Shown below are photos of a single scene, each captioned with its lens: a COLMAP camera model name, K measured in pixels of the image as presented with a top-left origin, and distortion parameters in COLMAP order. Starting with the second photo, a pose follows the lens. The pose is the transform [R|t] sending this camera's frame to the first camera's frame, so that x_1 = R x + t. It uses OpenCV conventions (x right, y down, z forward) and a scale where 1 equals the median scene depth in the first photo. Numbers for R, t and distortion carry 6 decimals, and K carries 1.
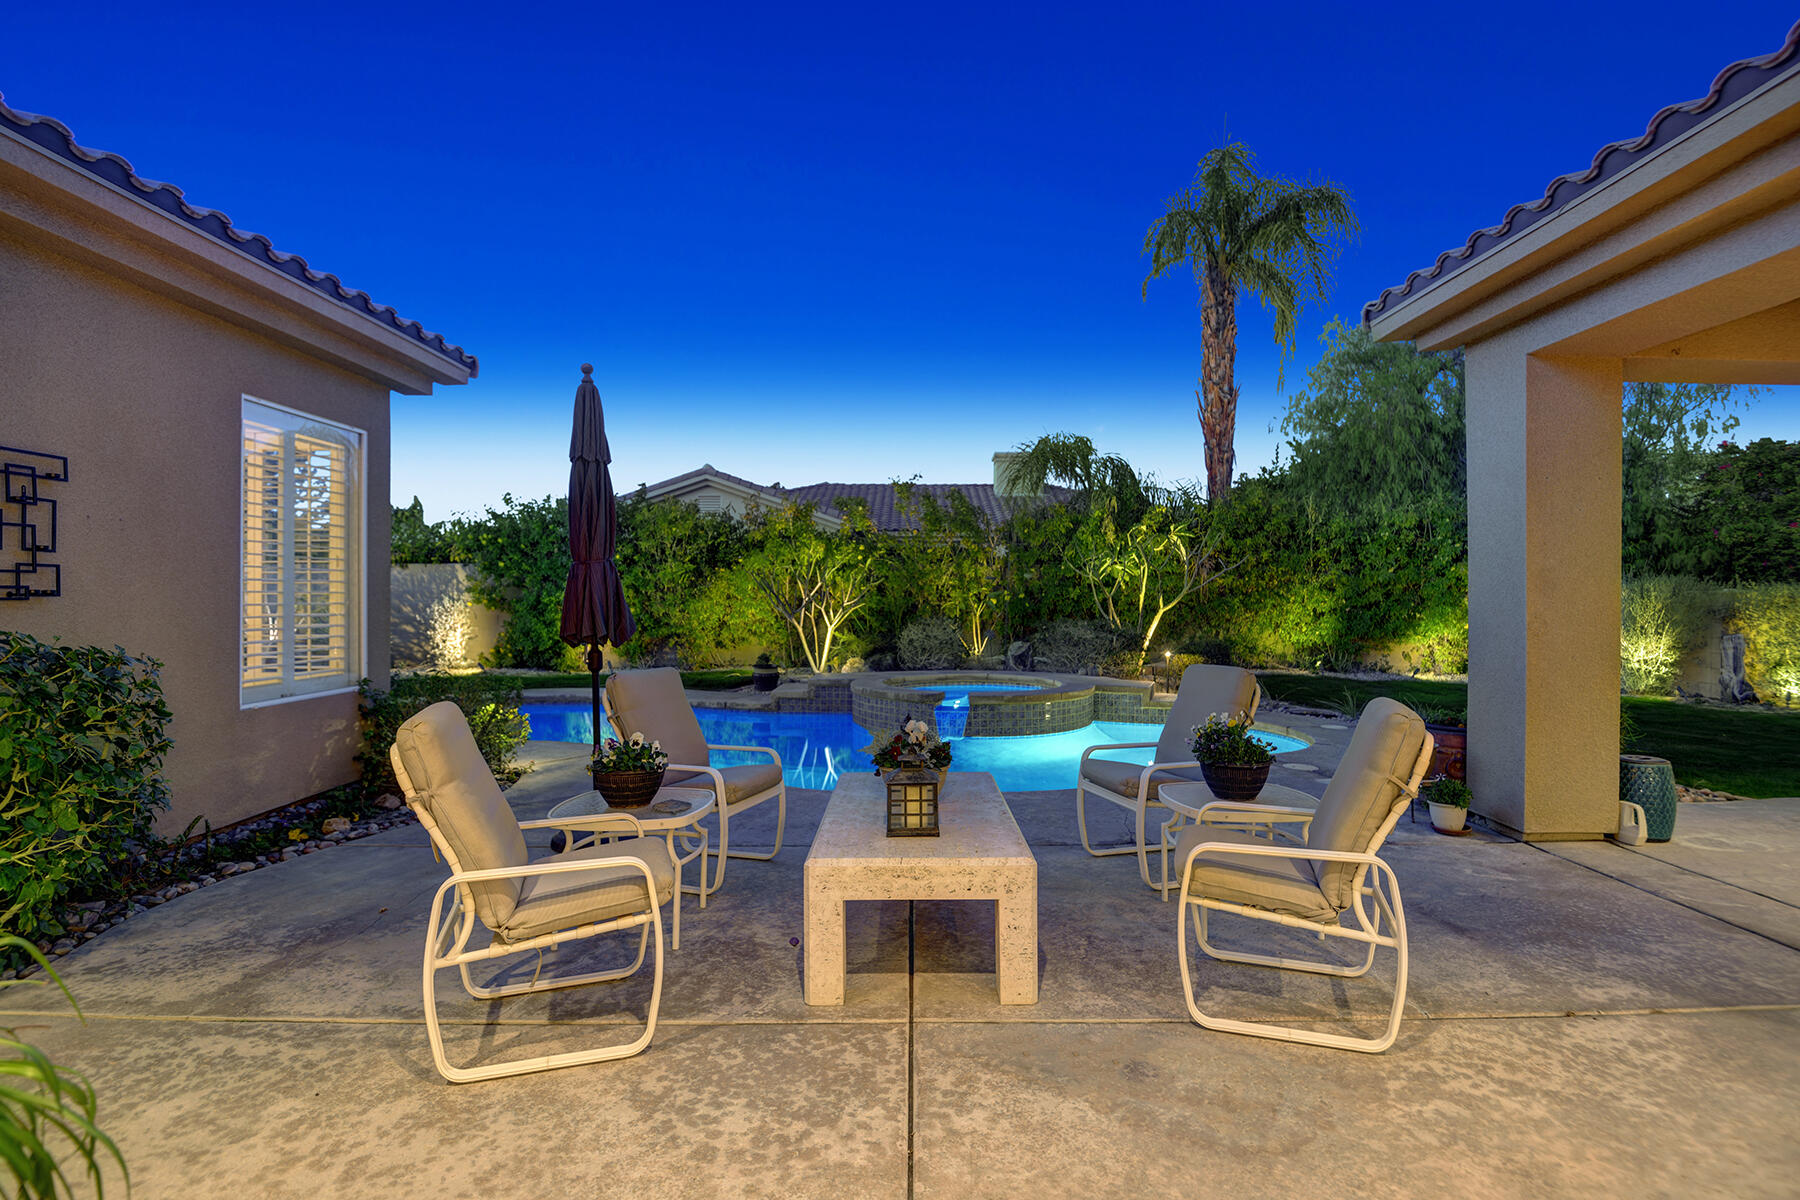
lens RADIAL K [[890.1, 0, 900.0], [0, 890.1, 600.0], [0, 0, 1]] dist [-0.015793, -0.000353]
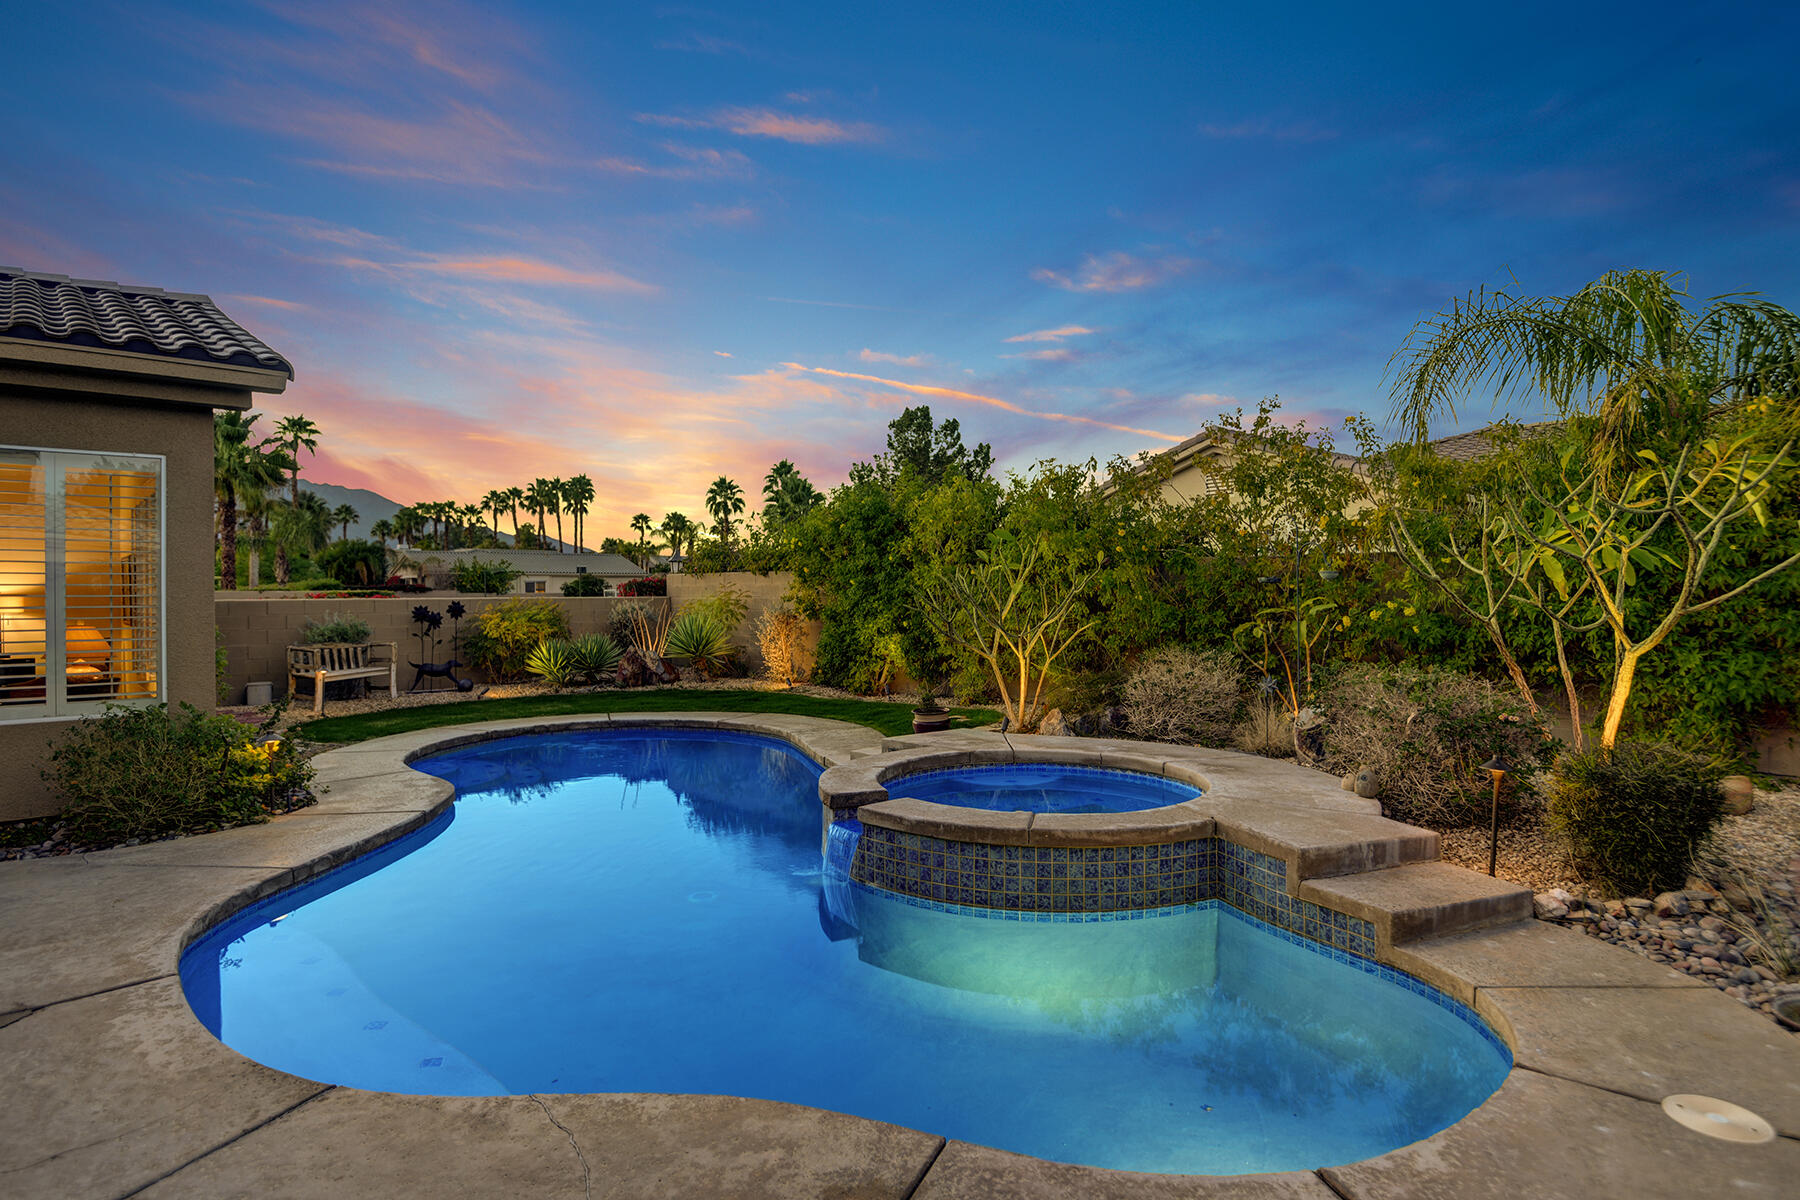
lens RADIAL K [[978.6, 0, 900.0], [0, 978.6, 600.0], [0, 0, 1]] dist [0.005450, -0.000024]
pose [[0.680247, 0.002186, -0.732980, 0.383572], [0.000666, 0.999993, 0.003601, -0.015692], [0.732983, -0.002937, 0.680241, 0.435394]]
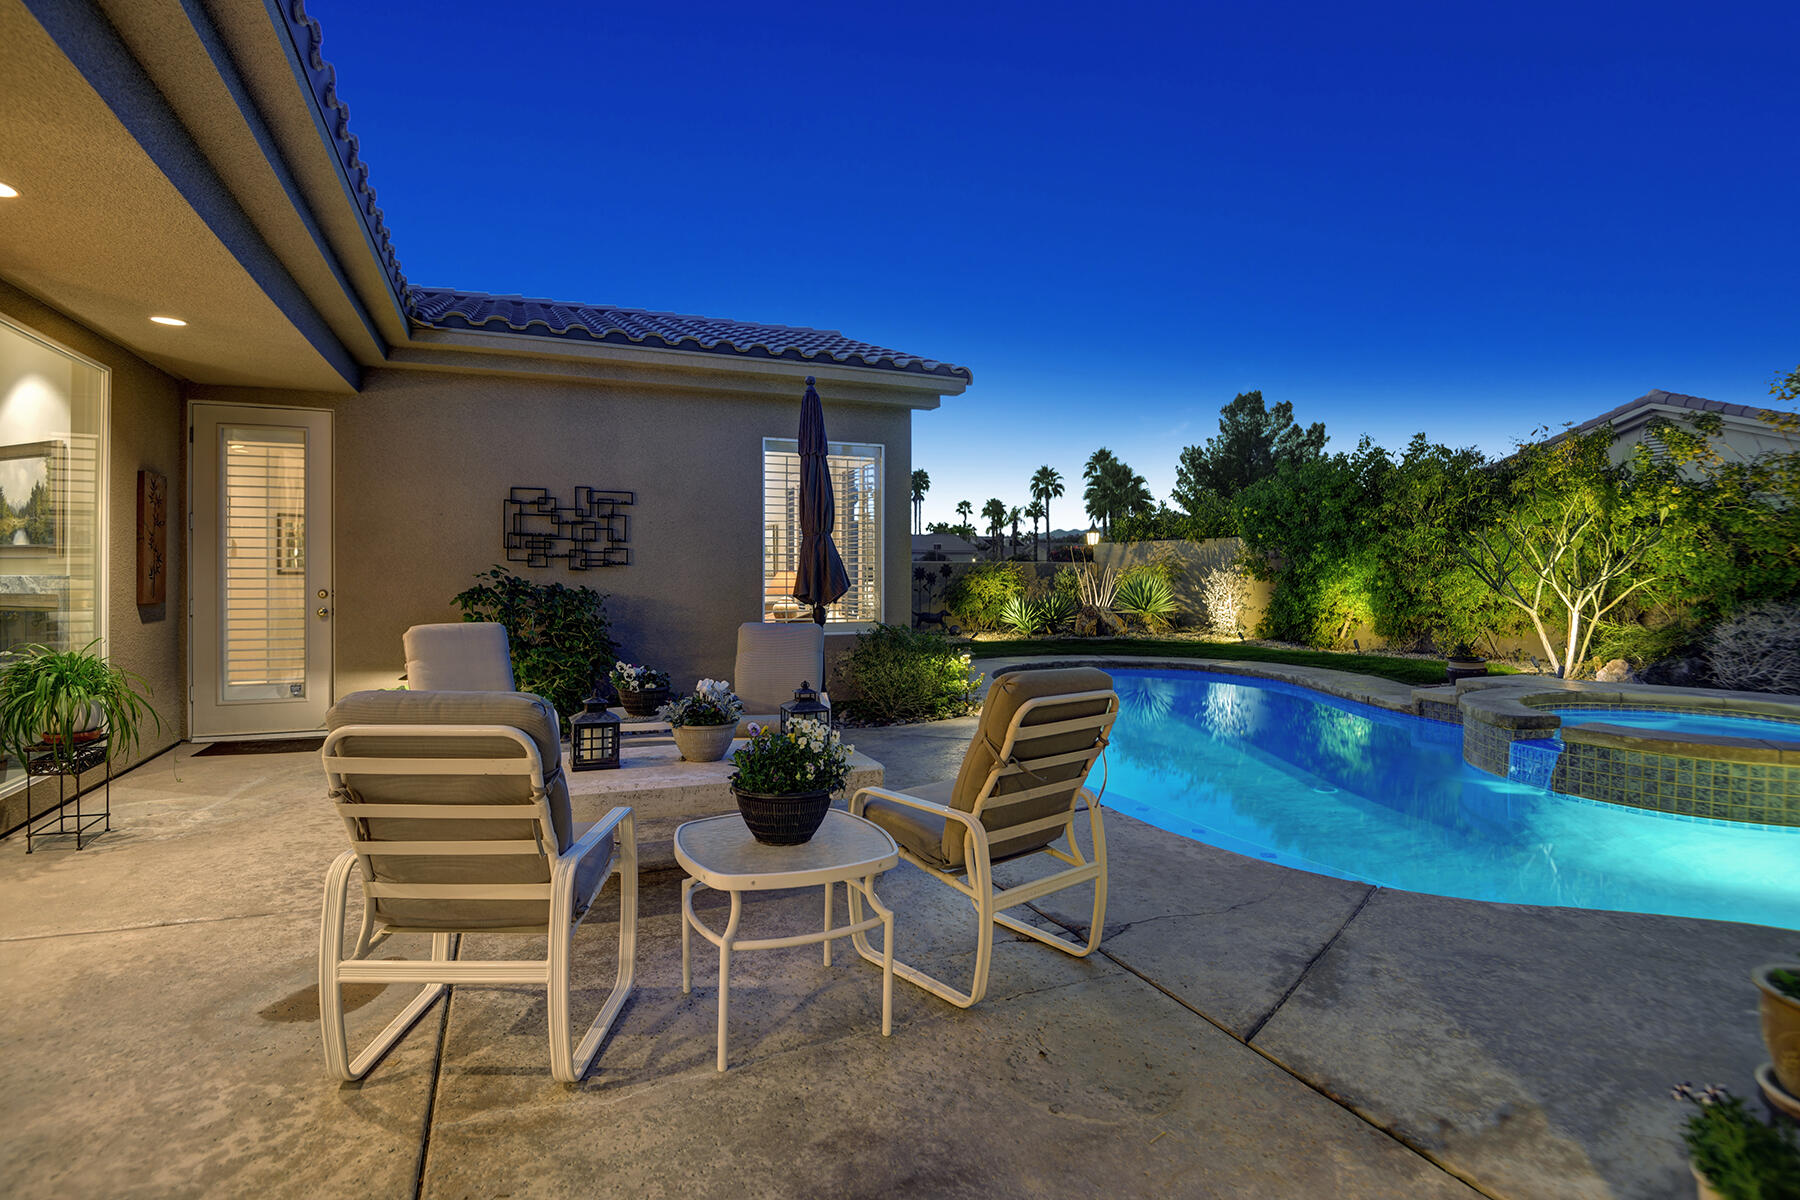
lens RADIAL K [[861.4, 0, 869.3], [0, 861.4, 579.2], [0, 0, 1]] dist [-0.018129, -0.012655]
pose [[0.383098, 0.009902, -0.923655, 0.309858], [-0.005142, 0.999950, 0.008588, 0.002603], [0.923693, 0.001459, 0.383130, 0.240615]]
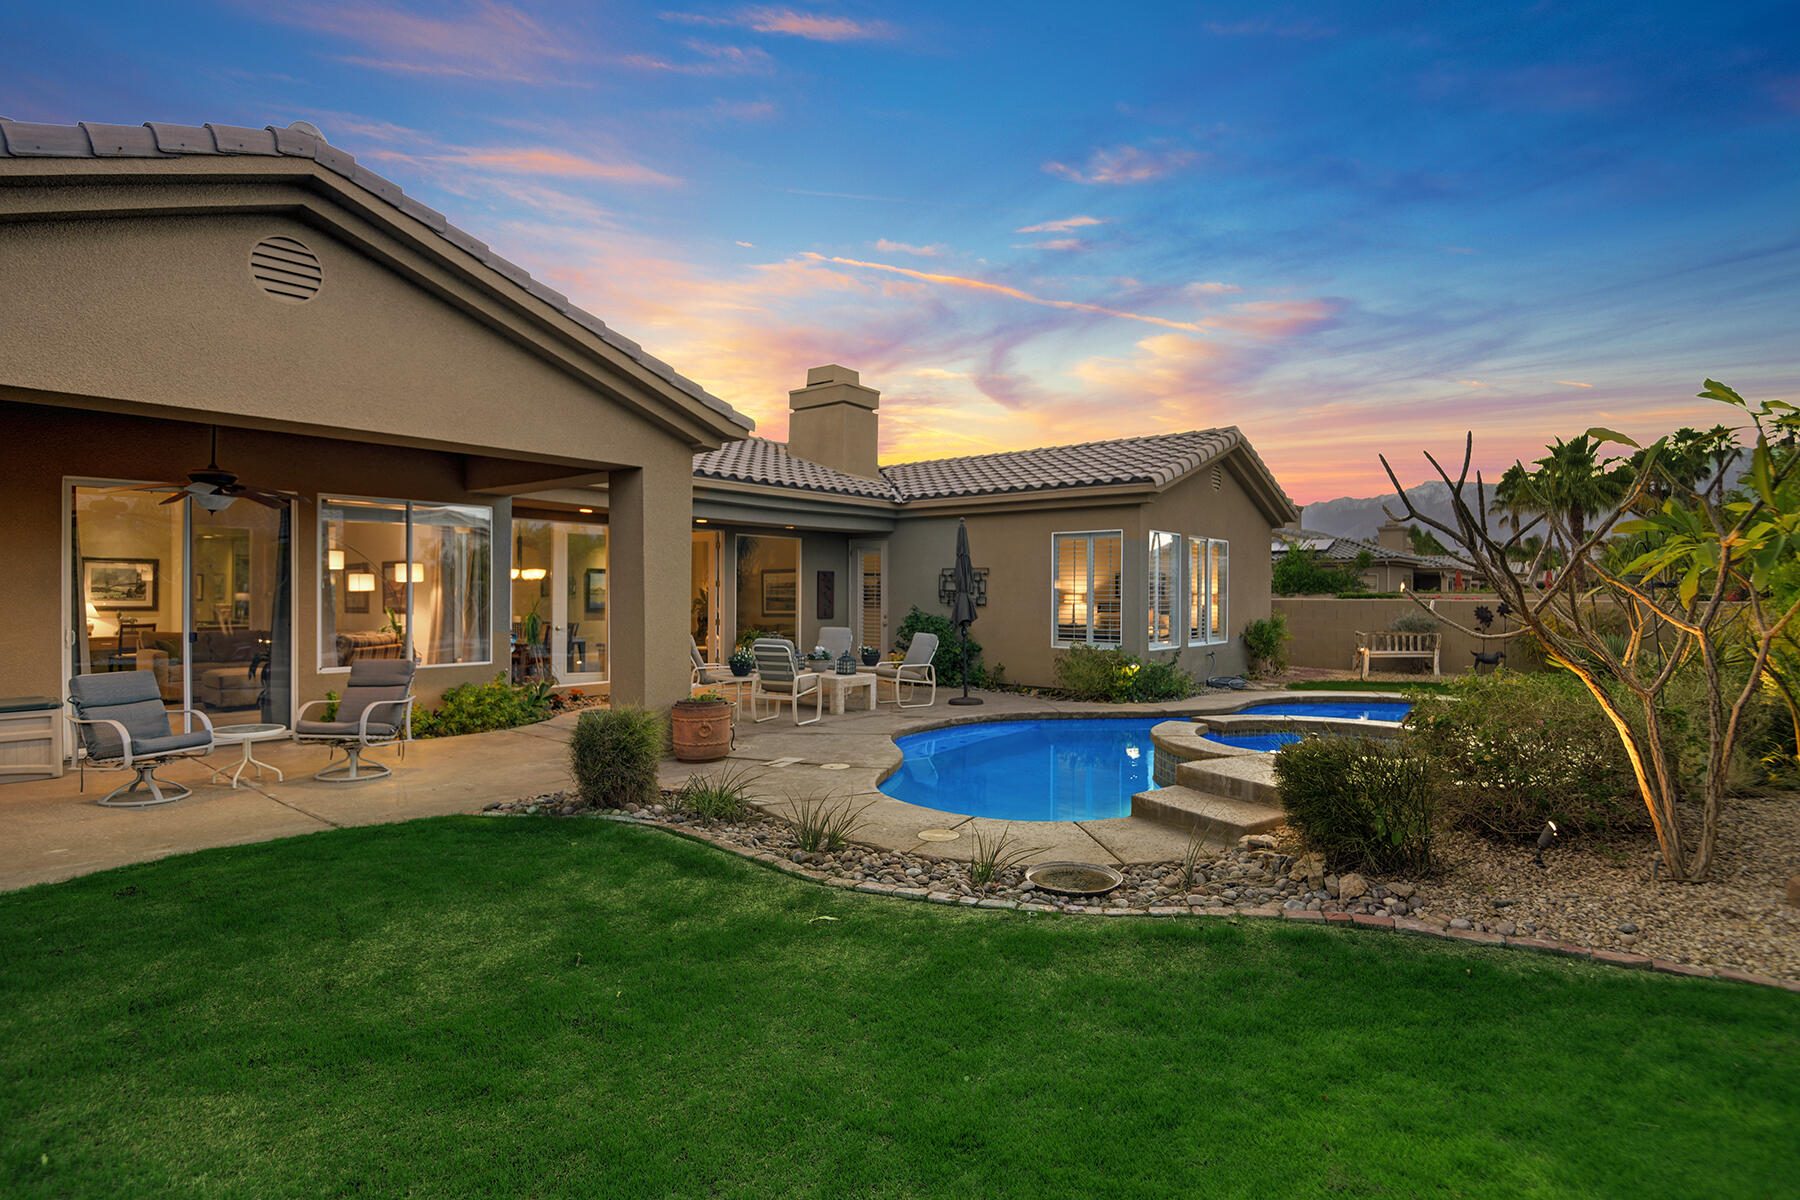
lens RADIAL K [[915.2, 0, 934.2], [0, 915.2, 600.1], [0, 0, 1]] dist [0.014997, -0.040632]
pose [[-0.617103, 0.001846, -0.786880, 0.705449], [-0.009210, 0.999912, 0.009569, -0.018995], [0.786829, 0.013152, -0.617031, 1.011018]]
